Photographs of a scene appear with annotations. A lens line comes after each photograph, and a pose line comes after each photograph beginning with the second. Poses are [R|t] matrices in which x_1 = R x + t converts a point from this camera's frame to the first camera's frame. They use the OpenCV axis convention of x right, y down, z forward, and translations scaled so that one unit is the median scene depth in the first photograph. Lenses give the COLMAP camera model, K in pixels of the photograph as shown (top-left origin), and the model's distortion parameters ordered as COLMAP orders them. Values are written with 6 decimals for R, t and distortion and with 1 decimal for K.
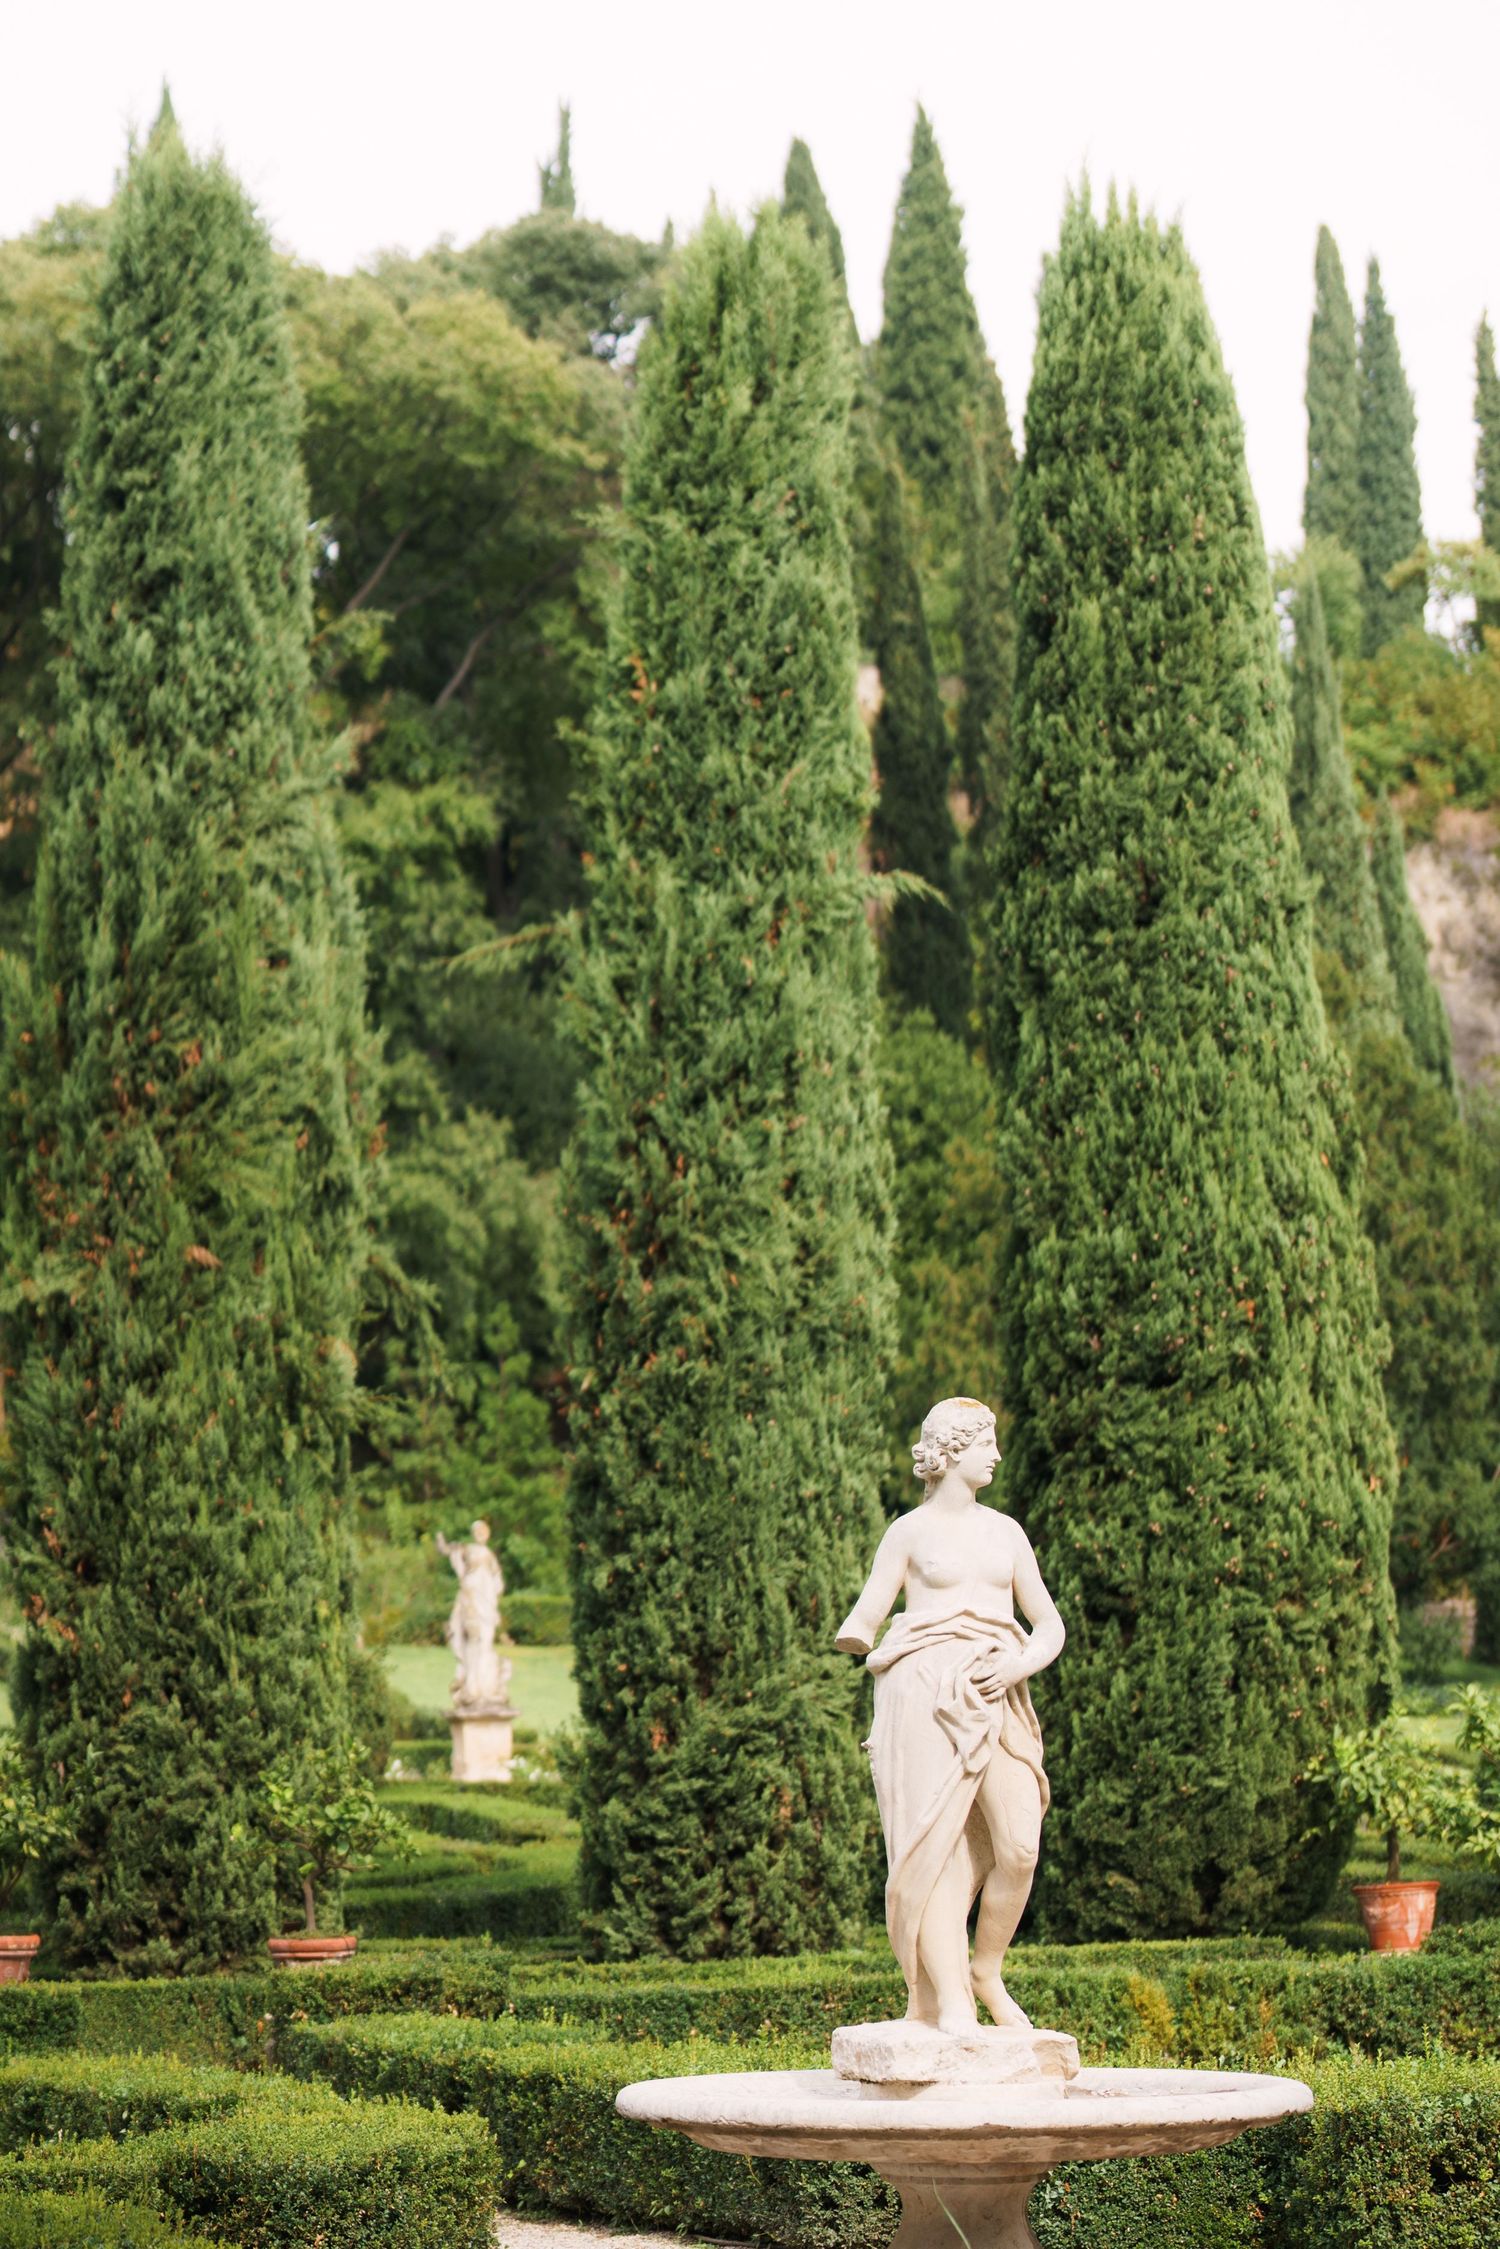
lens RADIAL K [[4767.6, 0, 723.5], [0, 4767.6, 1118.5], [0, 0, 1]] dist [-0.106538, 0.314746]
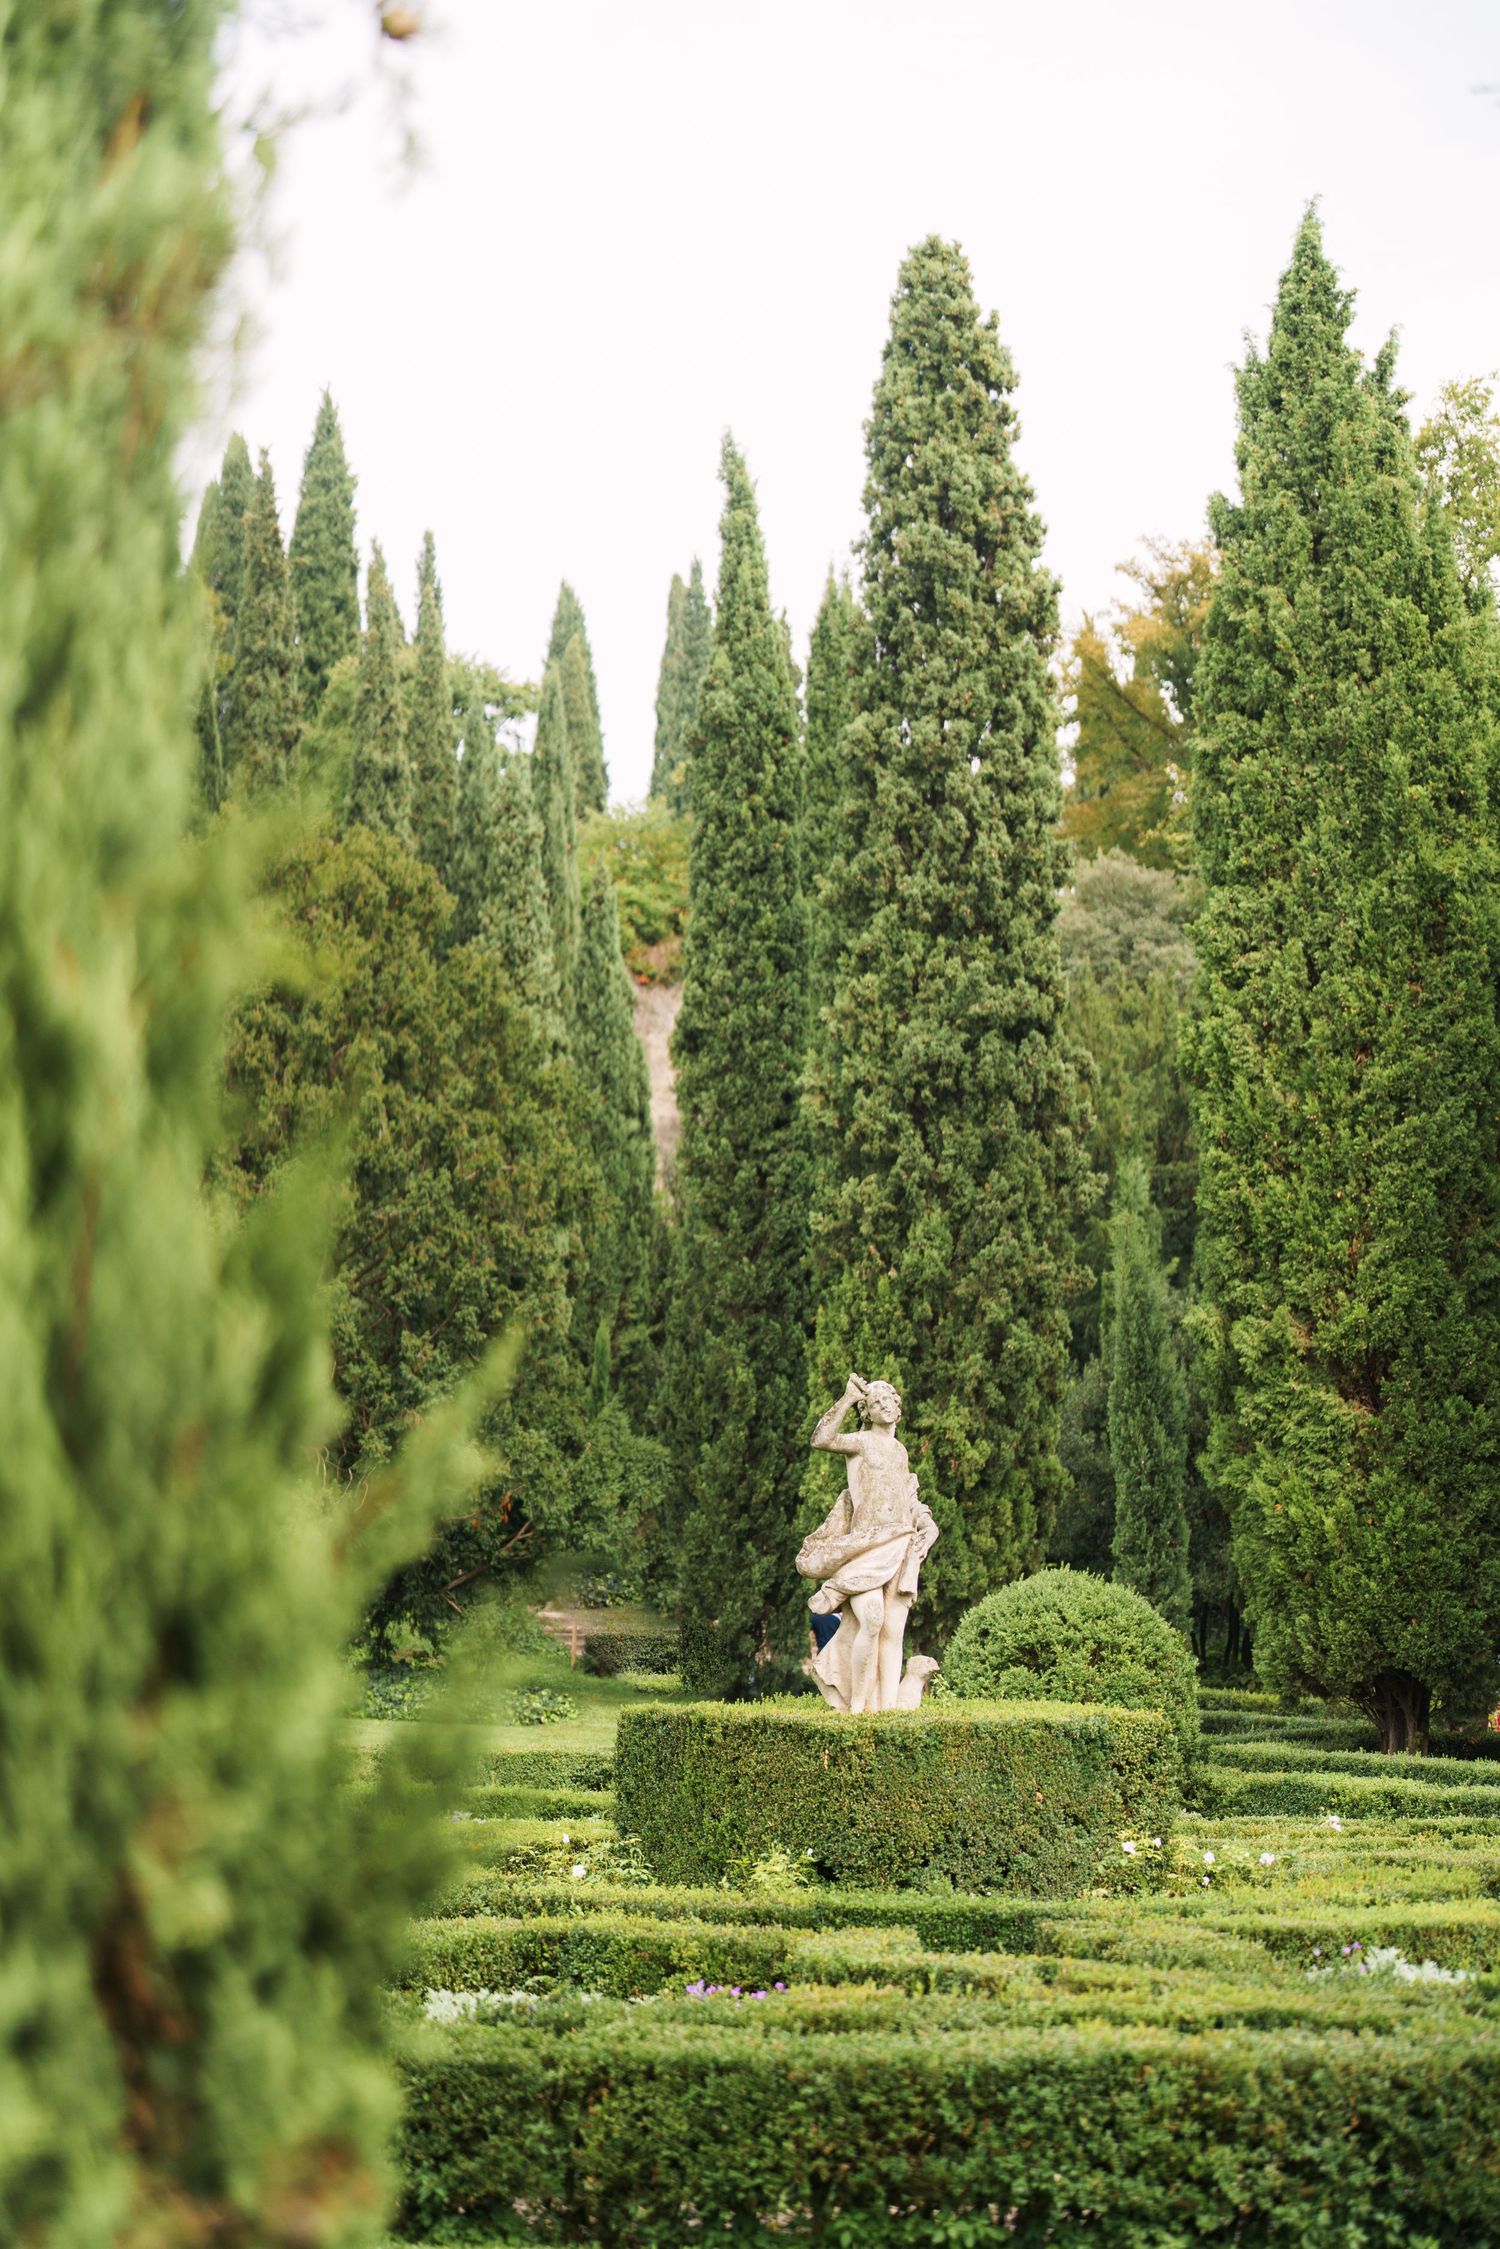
lens RADIAL K [[3099.8, 0, 739.0], [0, 3099.8, 1114.4], [0, 0, 1]] dist [-0.135243, 0.697883]
pose [[0.991540, 0.052680, 0.118628, 0.318364], [-0.043201, 0.995769, -0.081100, 0.152811], [-0.122399, 0.075289, 0.989621, 1.111236]]
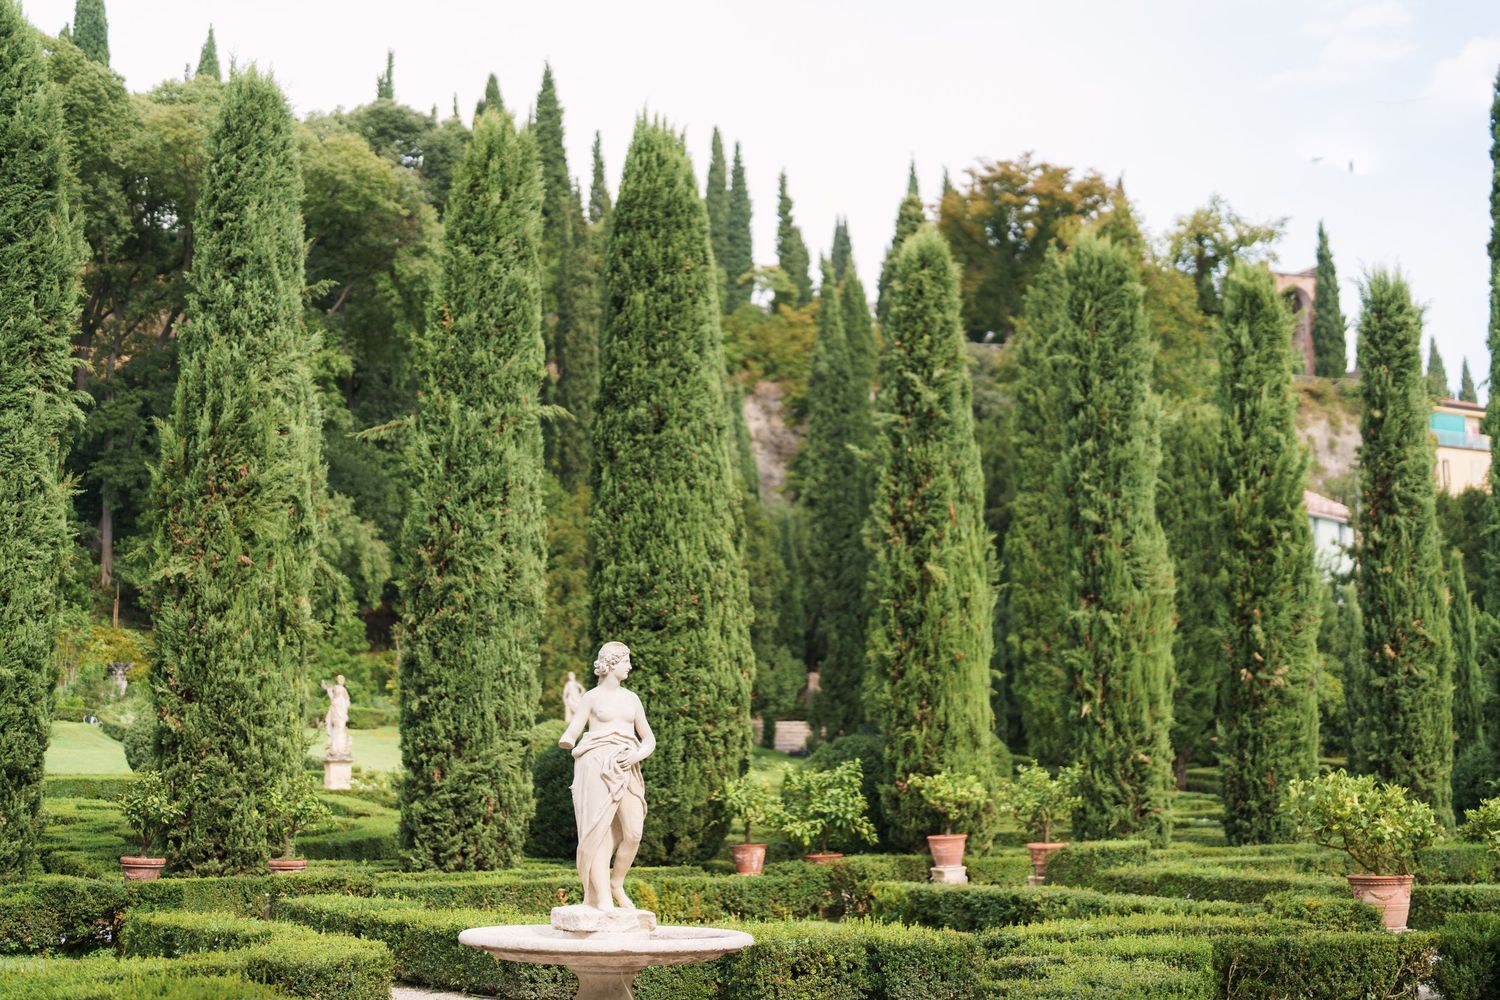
lens RADIAL K [[2069.7, 0, 750.0], [0, 2069.7, 500.0], [0, 0, 1]] dist [-0.129967, 0.796727]
pose [[0.987457, 0.042304, 0.152112, -0.021080], [-0.041989, 0.999104, -0.005279, -0.004357], [-0.152199, -0.001175, 0.988349, -0.011749]]
